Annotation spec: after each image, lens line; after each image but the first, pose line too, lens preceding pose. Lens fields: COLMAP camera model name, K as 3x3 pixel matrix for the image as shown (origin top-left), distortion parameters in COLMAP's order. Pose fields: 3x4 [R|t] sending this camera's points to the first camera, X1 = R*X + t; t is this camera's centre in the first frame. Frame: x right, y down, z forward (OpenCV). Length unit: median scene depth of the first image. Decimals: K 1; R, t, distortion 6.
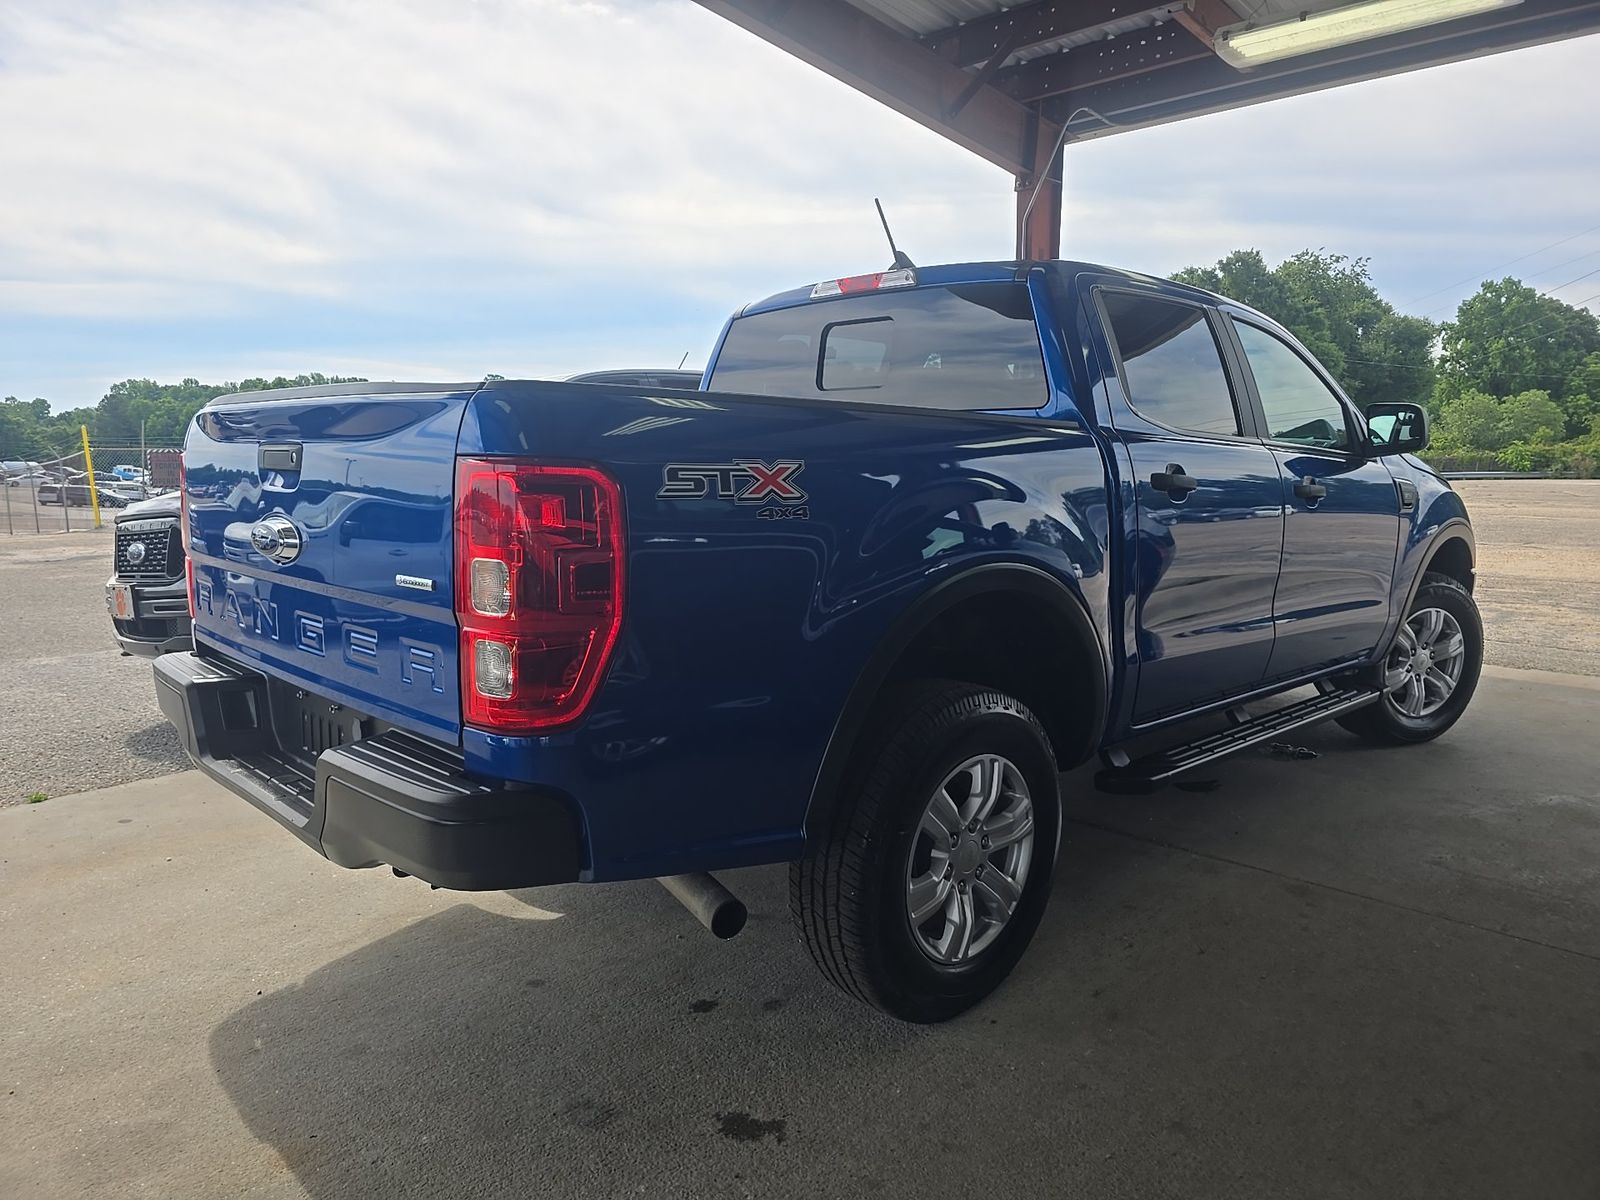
lens RADIAL K [[1053.8, 0, 800.0], [0, 1053.8, 600.0], [0, 0, 1]] dist [0.002522, -0.002450]
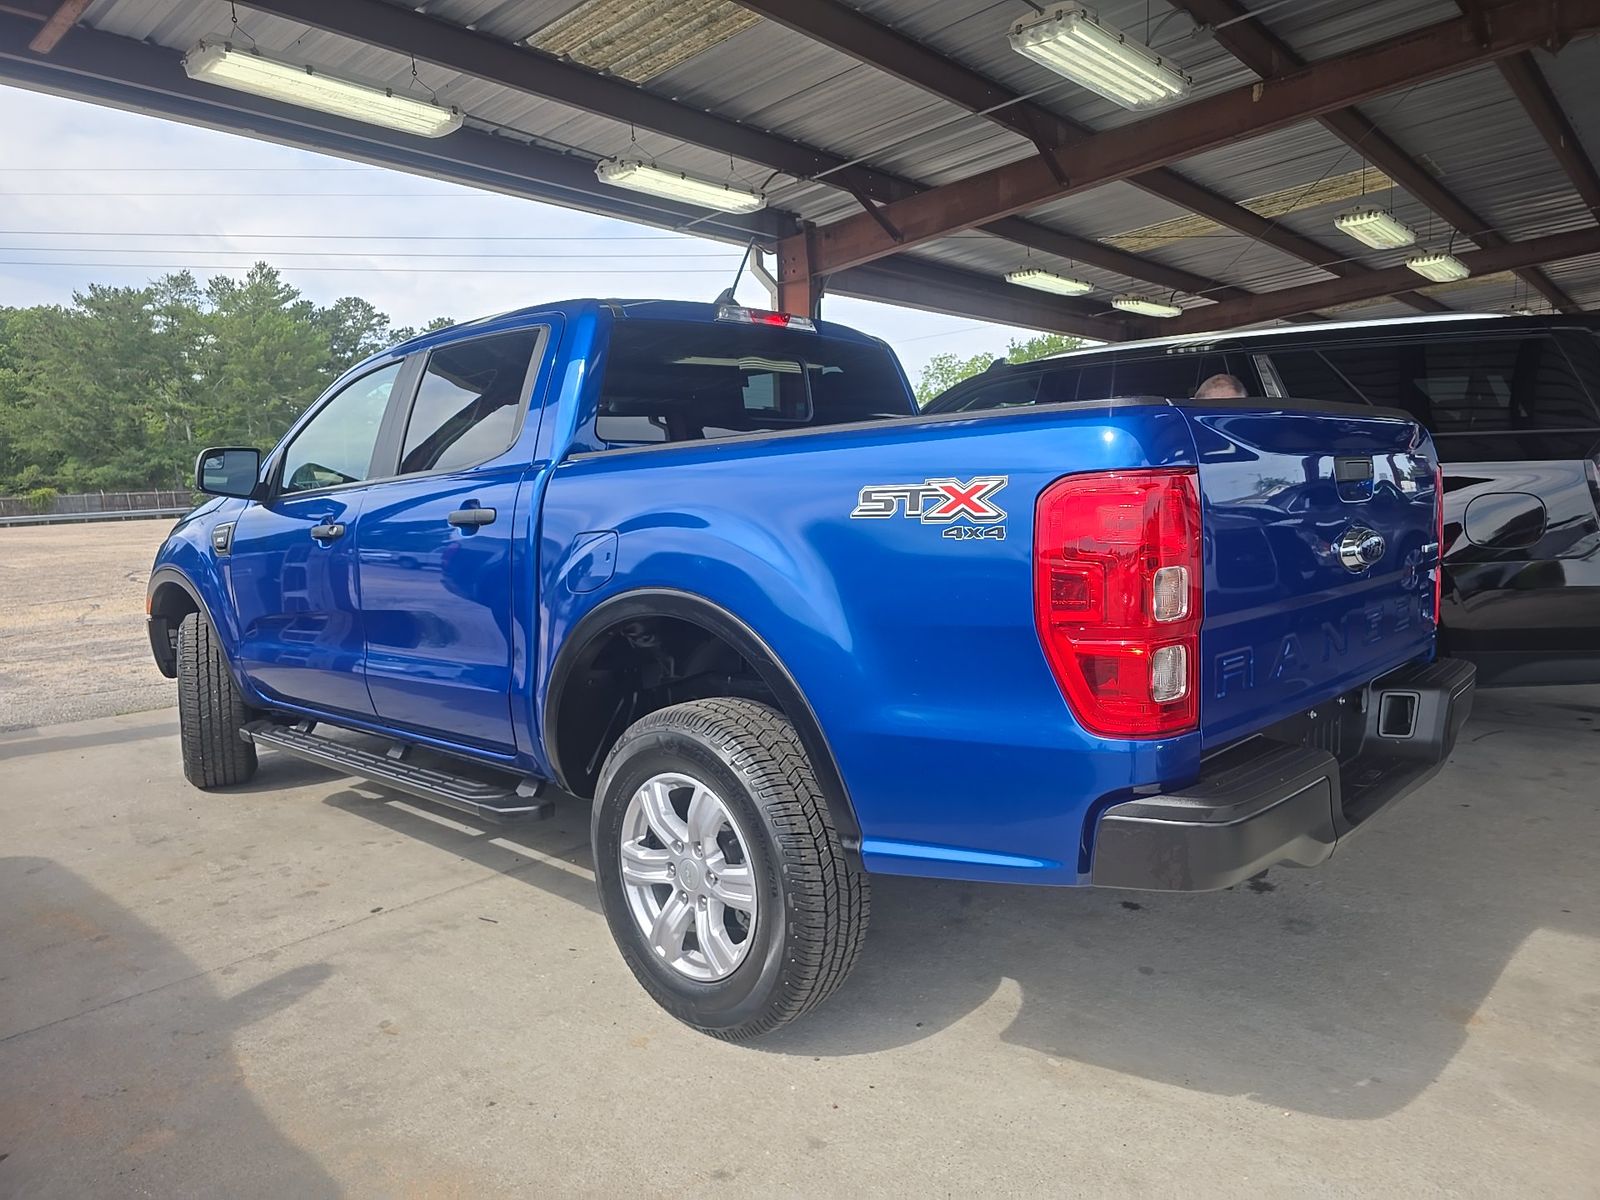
lens RADIAL K [[1057.4, 0, 800.0], [0, 1057.4, 600.0], [0, 0, 1]] dist [-0.006260, 0.000090]
pose [[-0.025662, -0.100842, 0.994571, -1.131886], [0.162488, 0.981248, 0.103684, -0.147427], [-0.986377, 0.164267, -0.008795, 1.166223]]
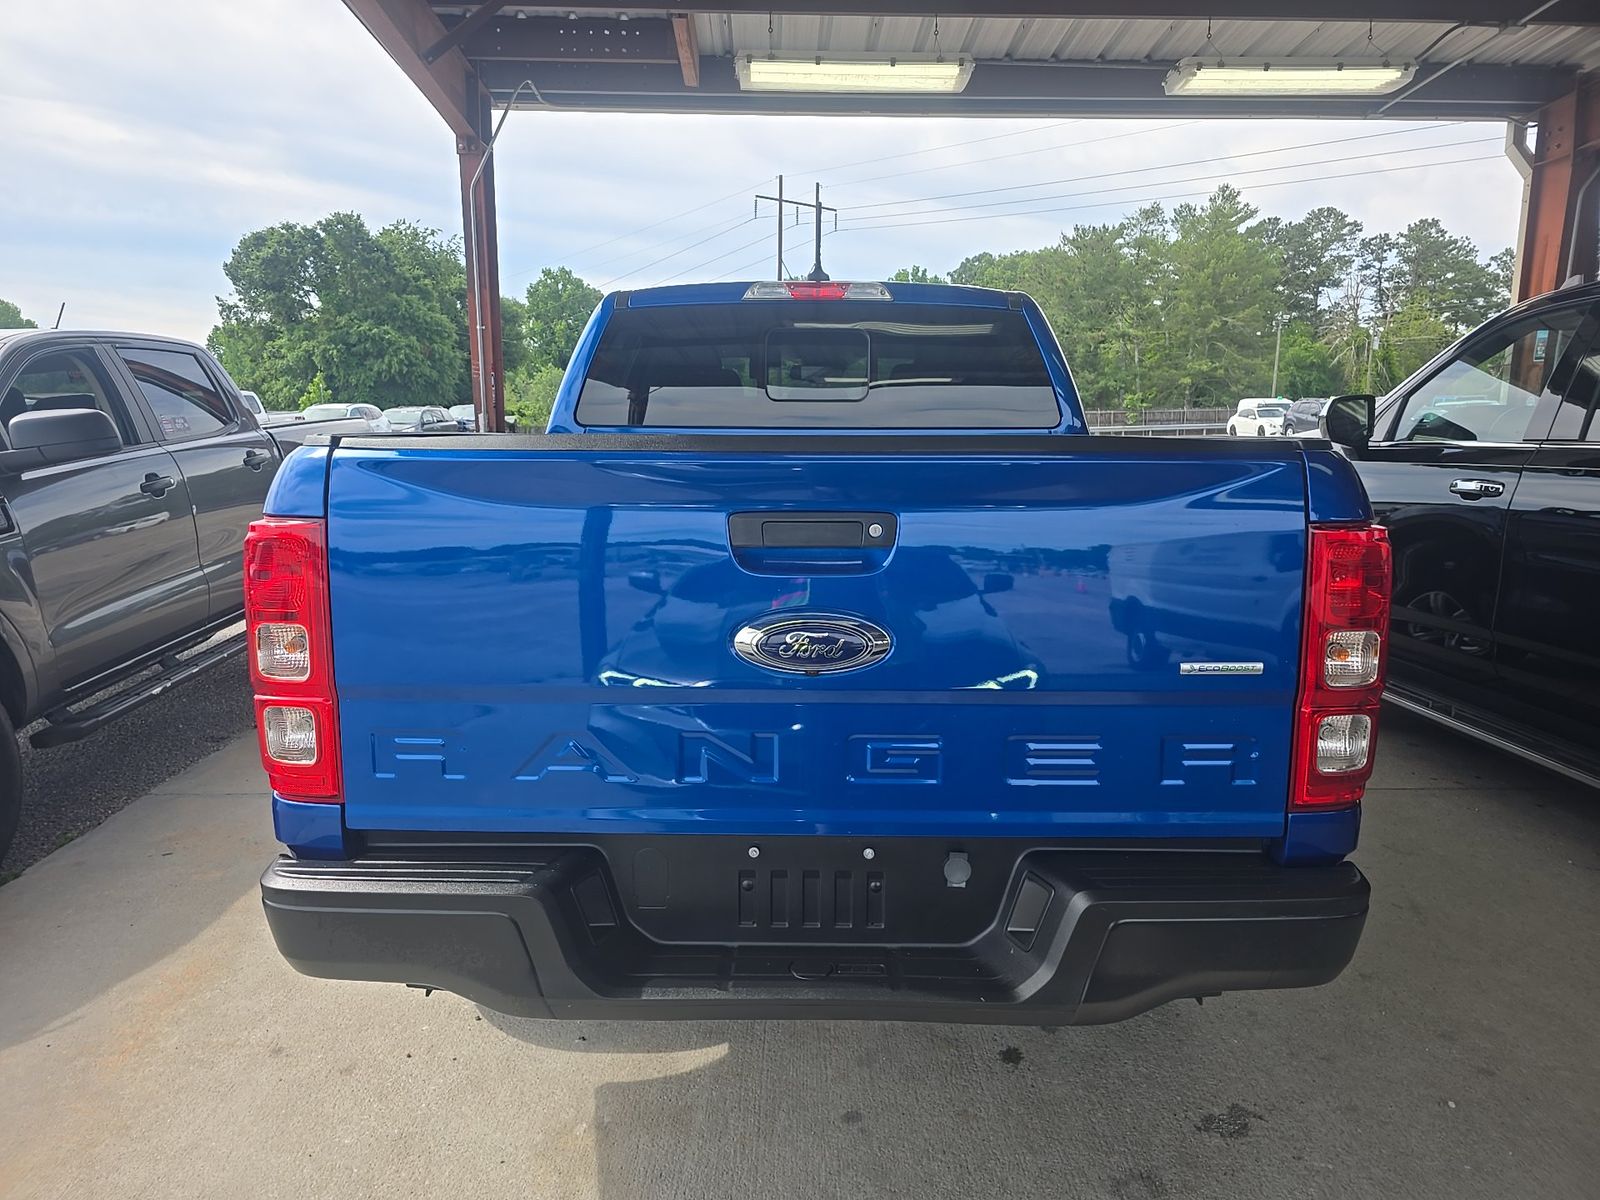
lens RADIAL K [[1053.8, 0, 800.0], [0, 1053.8, 600.0], [0, 0, 1]] dist [0.002522, -0.002450]
pose [[0.711846, -0.114723, 0.692903, -0.740609], [0.092574, 0.993288, 0.069353, -0.100392], [-0.696208, 0.014776, 0.717688, 0.377030]]
